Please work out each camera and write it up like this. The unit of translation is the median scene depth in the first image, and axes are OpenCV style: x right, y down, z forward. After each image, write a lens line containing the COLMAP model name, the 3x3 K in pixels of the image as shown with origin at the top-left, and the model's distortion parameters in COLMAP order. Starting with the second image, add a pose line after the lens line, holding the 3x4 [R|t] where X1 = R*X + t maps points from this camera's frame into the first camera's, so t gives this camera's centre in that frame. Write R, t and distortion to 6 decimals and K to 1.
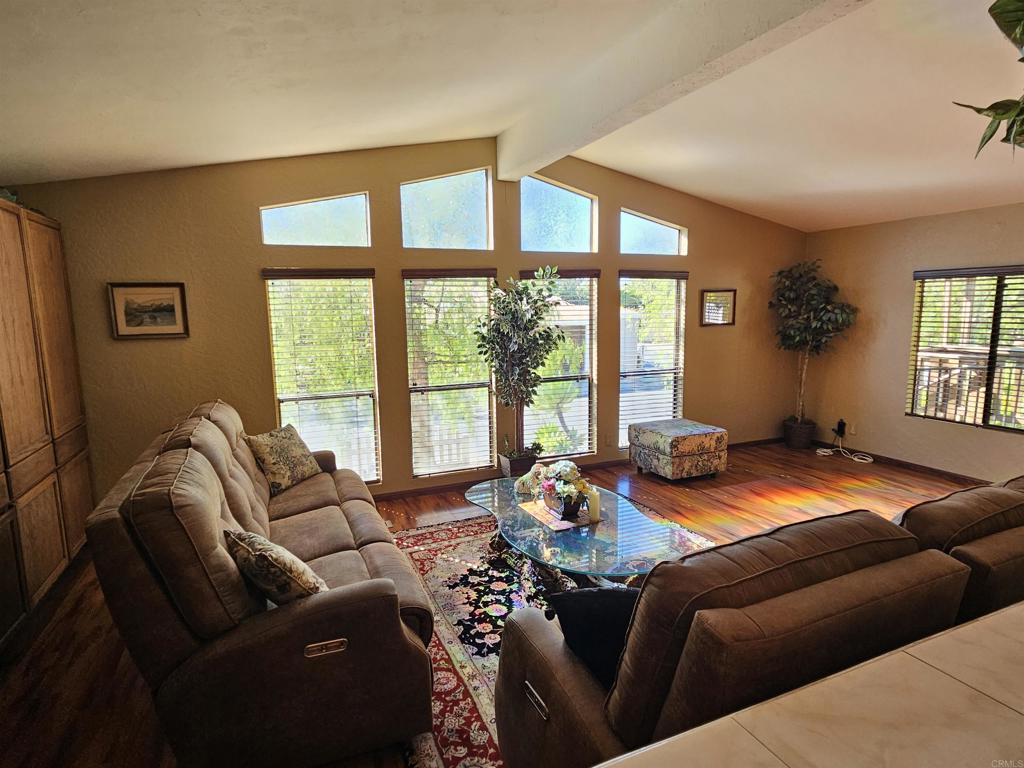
lens RADIAL K [[559.8, 0, 506.1], [0, 559.8, 385.7], [0, 0, 1]] dist [0.000750, 0.000109]
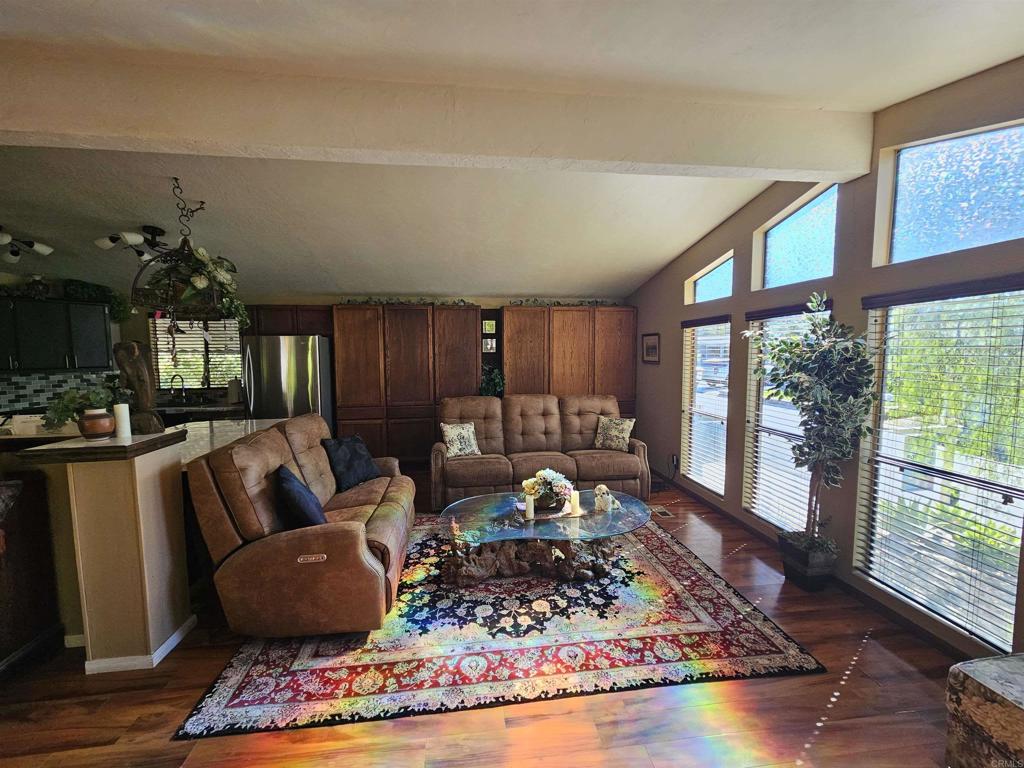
lens RADIAL K [[415.7, 0, 510.0], [0, 415.7, 384.9], [0, 0, 1]] dist [-0.001321, -0.000069]
pose [[-0.265143, 0.096837, -0.959334, 0.662159], [-0.126551, 0.982842, 0.134186, -0.112683], [0.955868, 0.156983, -0.248338, 0.731407]]
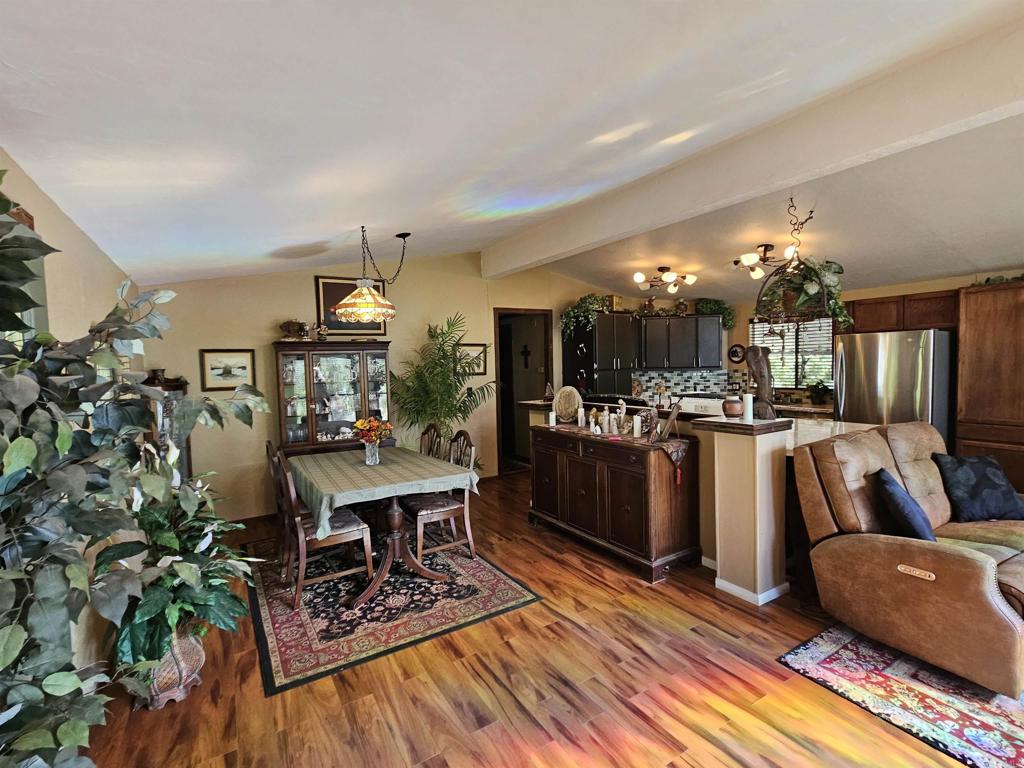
lens RADIAL K [[473.2, 0, 512.0], [0, 473.2, 384.0], [0, 0, 1]] dist [-0.002190, 0.004896]
pose [[-0.987207, 0.047772, -0.152120, 0.768273], [0.018007, 0.981360, 0.191331, -0.124350], [0.158424, 0.186145, -0.969666, 0.805751]]
